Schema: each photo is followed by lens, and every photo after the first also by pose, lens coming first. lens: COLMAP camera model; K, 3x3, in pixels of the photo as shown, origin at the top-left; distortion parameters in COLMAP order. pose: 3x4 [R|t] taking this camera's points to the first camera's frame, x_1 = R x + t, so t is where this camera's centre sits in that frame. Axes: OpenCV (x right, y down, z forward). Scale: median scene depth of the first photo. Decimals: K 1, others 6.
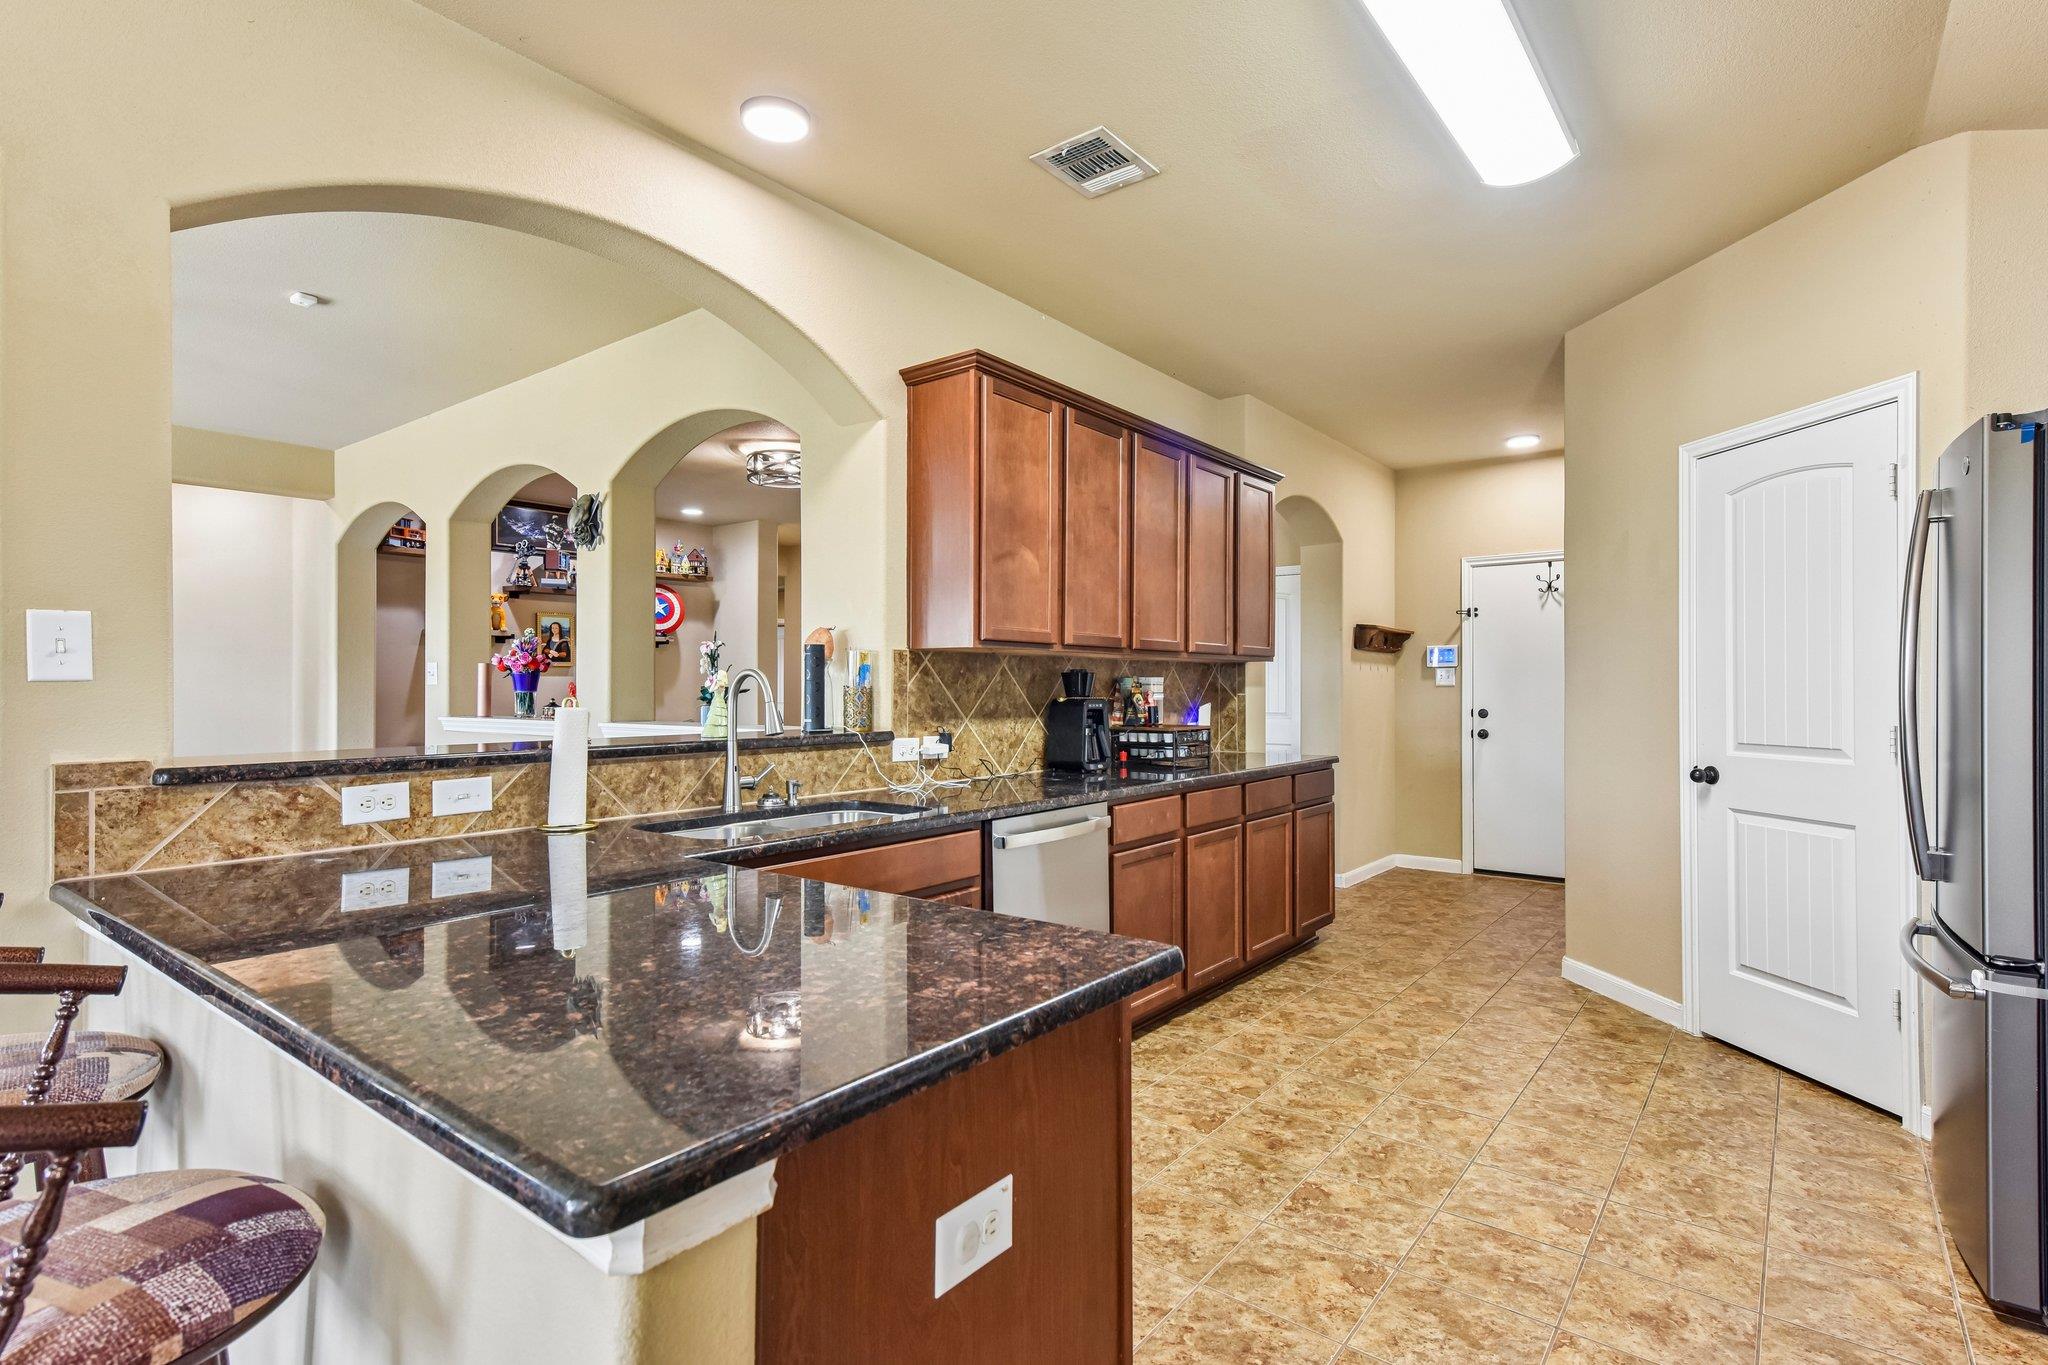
lens RADIAL K [[988.8, 0, 1038.7], [0, 988.8, 686.0], [0, 0, 1]] dist [0.021220, 0.000290]
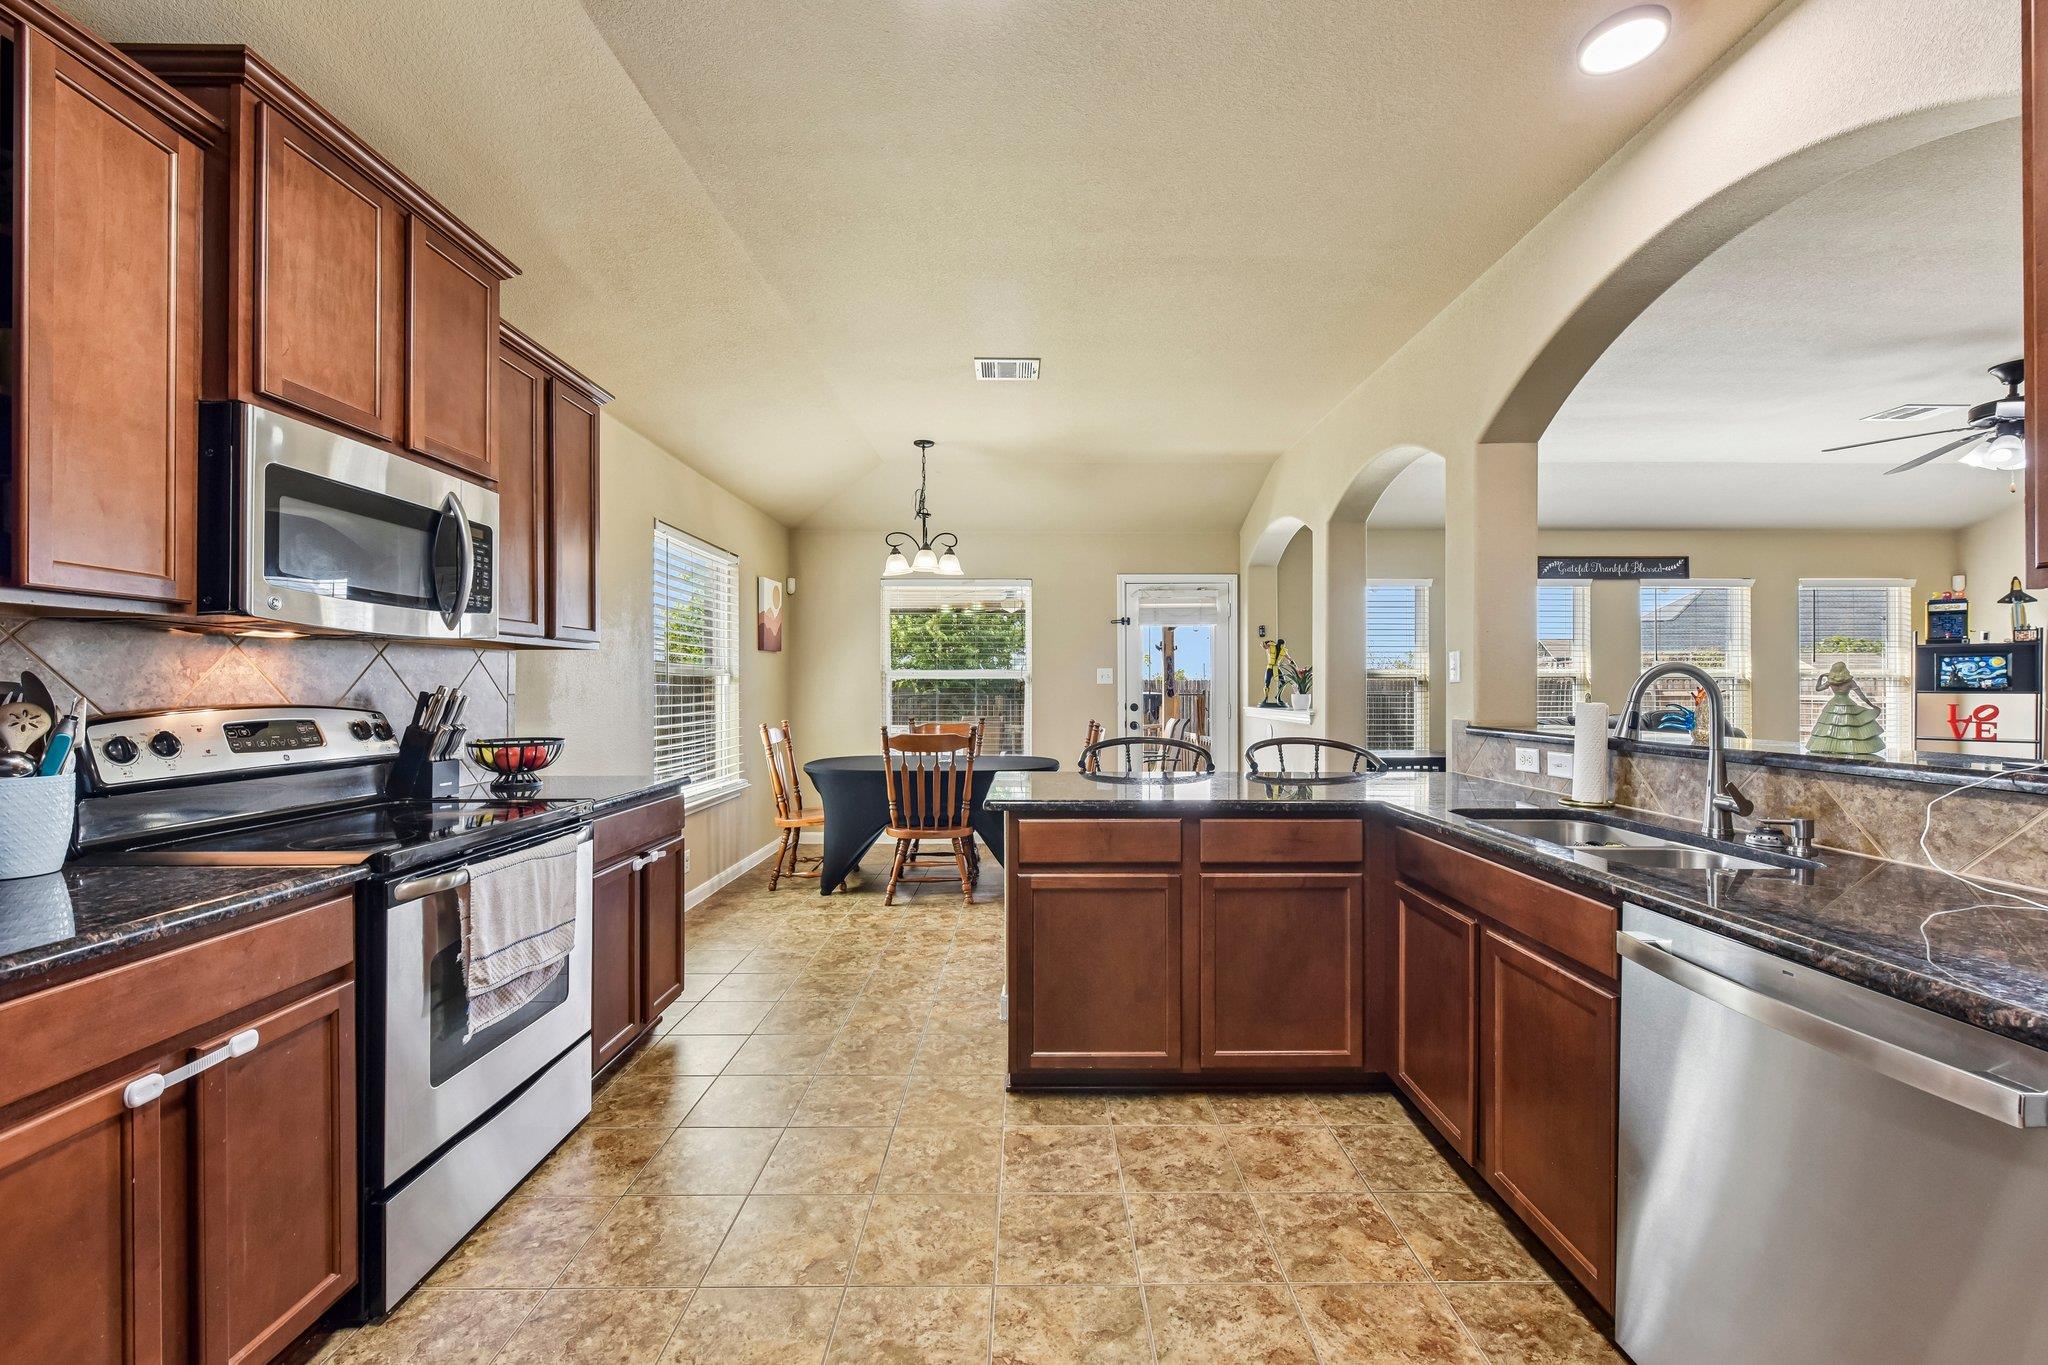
lens RADIAL K [[811.6, 0, 1031.1], [0, 811.6, 685.0], [0, 0, 1]] dist [0.002411, -0.002091]
pose [[-0.790695, -0.001593, -0.612208, 0.445750], [0.000070, 0.999996, -0.002693, 0.002395], [0.612210, -0.002172, -0.790692, 0.941957]]
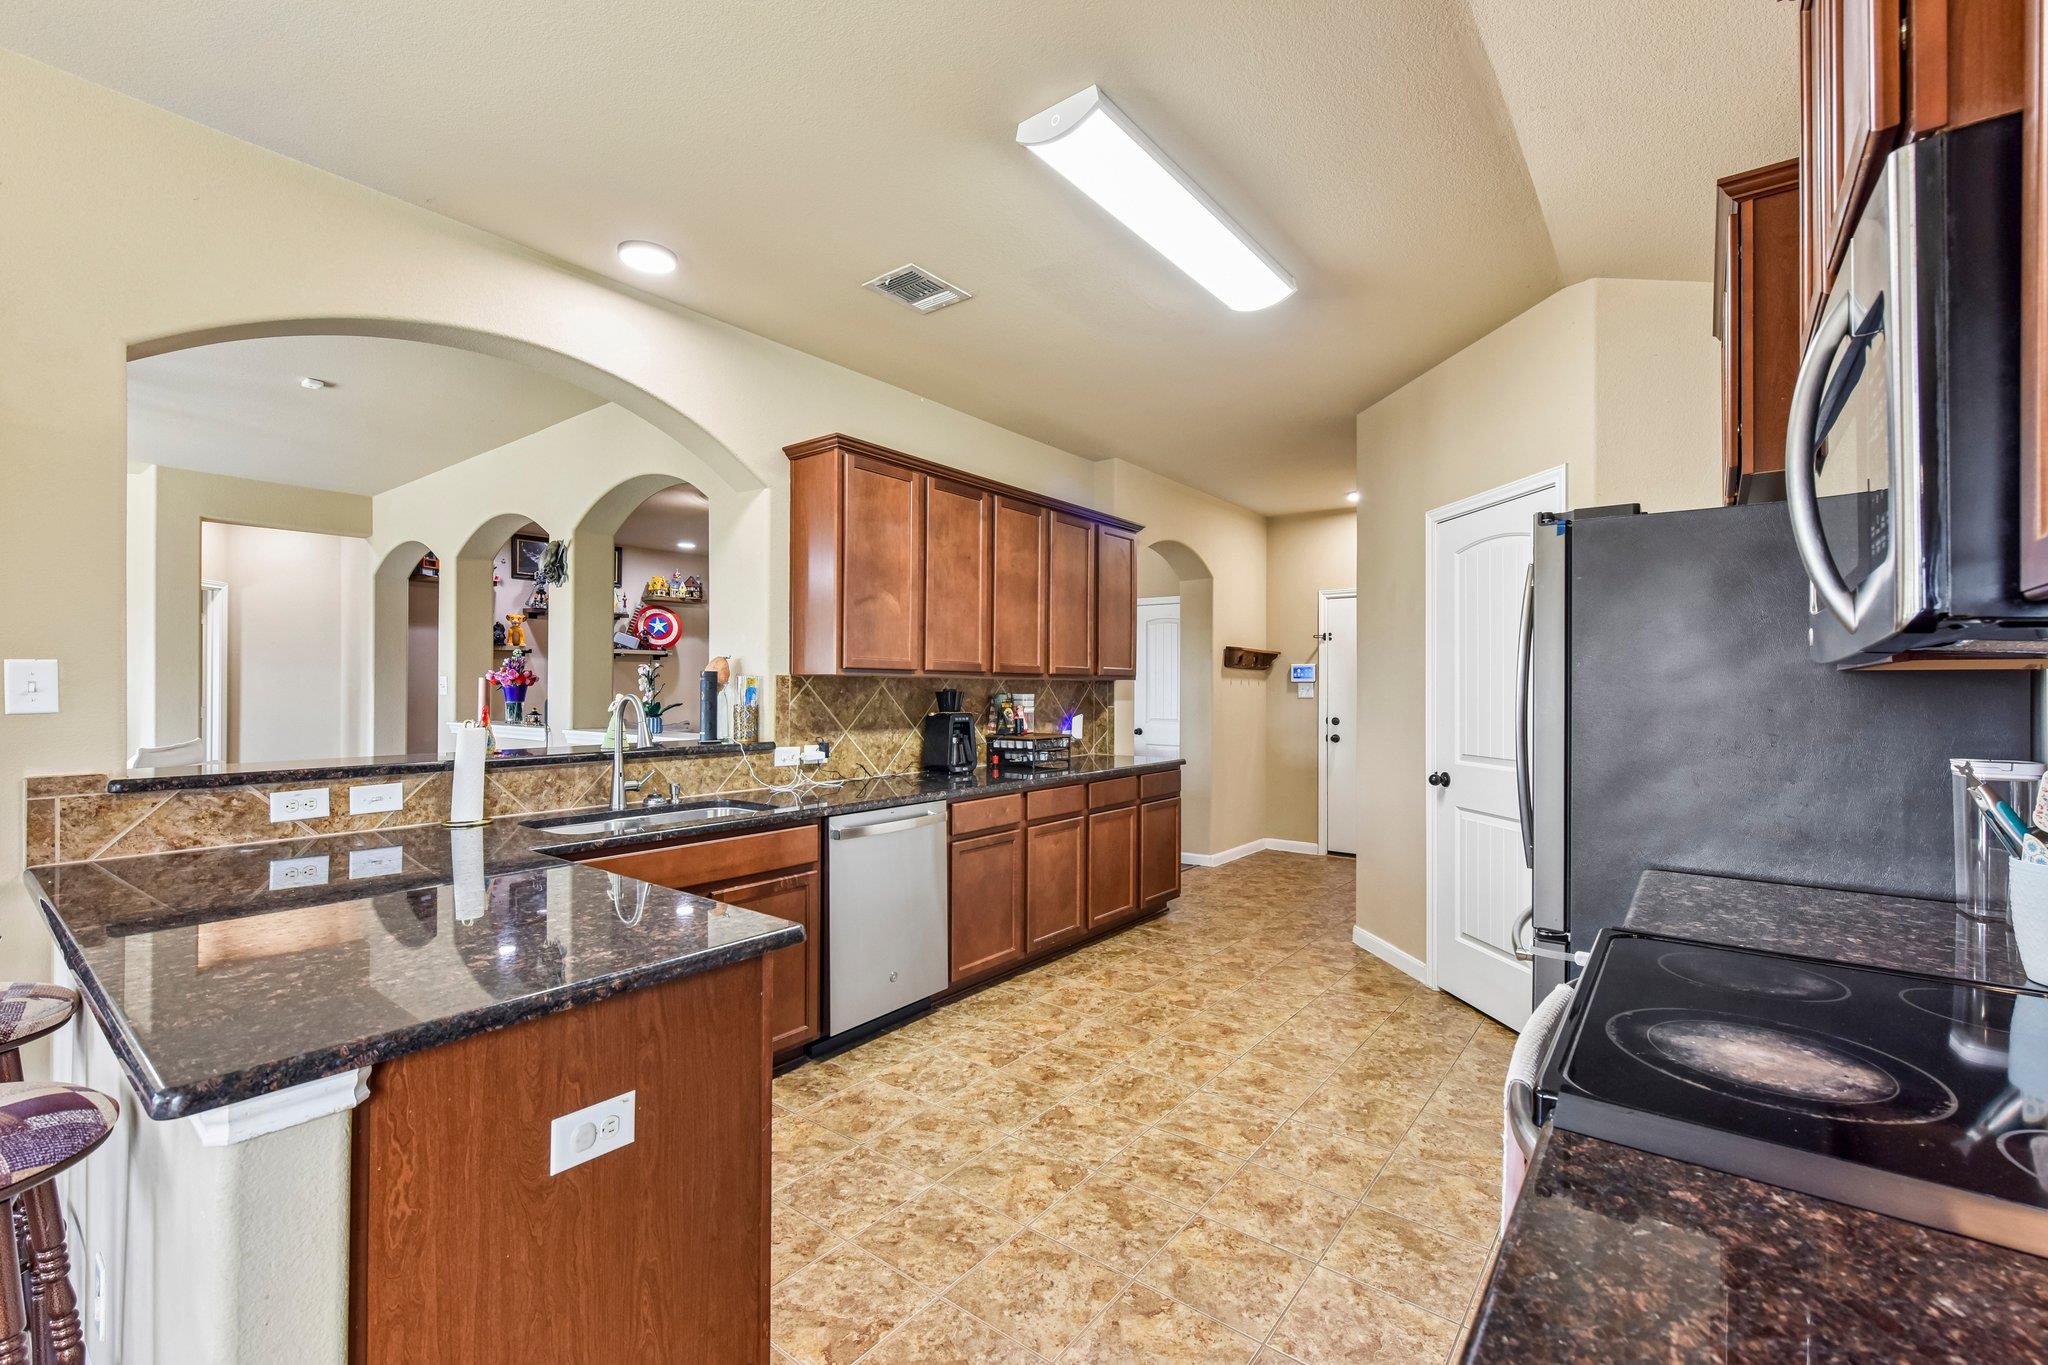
lens RADIAL K [[860.2, 0, 1039.5], [0, 860.2, 687.5], [0, 0, 1]] dist [0.010194, -0.001975]
pose [[0.999990, 0.004534, 0.000664, 0.173504], [-0.004535, 0.999988, 0.001819, -0.024265], [-0.000656, -0.001822, 0.999998, -0.066152]]
